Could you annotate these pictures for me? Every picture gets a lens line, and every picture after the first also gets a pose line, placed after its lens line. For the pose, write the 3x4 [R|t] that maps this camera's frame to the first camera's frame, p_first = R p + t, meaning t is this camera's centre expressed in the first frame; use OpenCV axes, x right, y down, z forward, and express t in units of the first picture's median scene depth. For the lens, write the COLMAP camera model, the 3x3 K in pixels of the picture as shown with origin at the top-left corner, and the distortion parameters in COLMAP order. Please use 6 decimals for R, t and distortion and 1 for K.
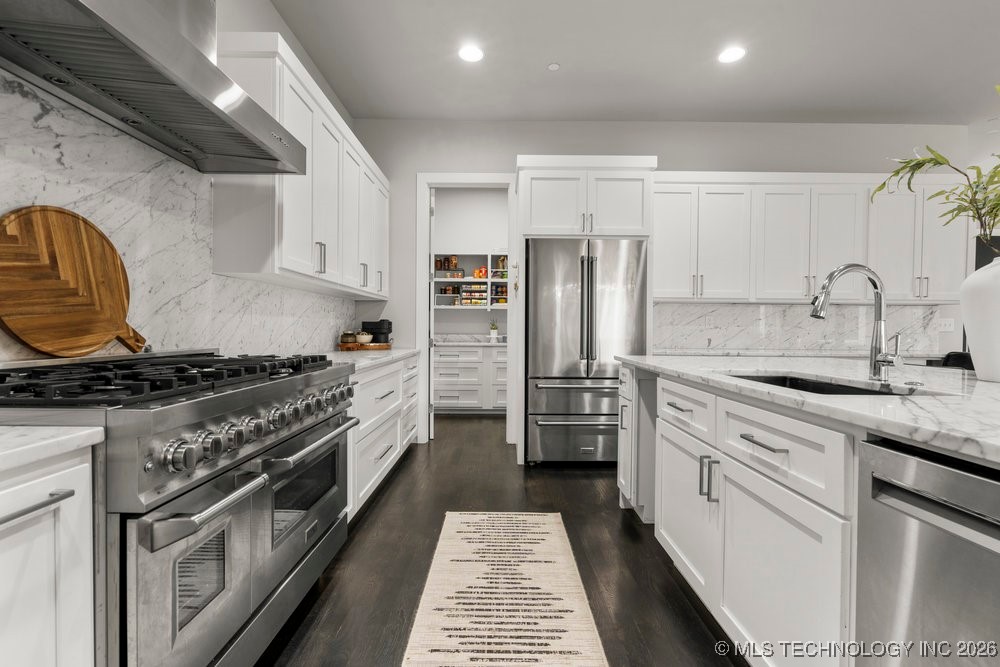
lens RADIAL K [[458.6, 0, 503.0], [0, 458.6, 333.1], [0, 0, 1]] dist [0.000698, -0.000049]
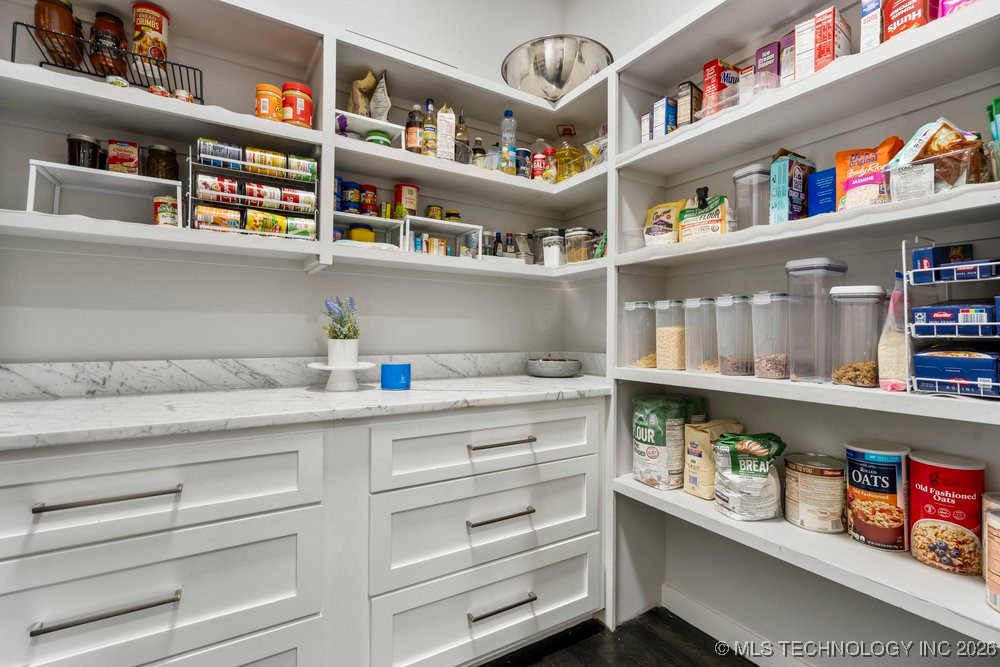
lens RADIAL K [[458.6, 0, 499.6], [0, 458.6, 328.4], [0, 0, 1]] dist [0.000698, -0.000049]
pose [[0.856042, 0.002280, 0.516902, -0.078535], [0.004595, 0.999917, -0.012021, -0.010223], [-0.516887, 0.012666, 0.855960, 0.738981]]
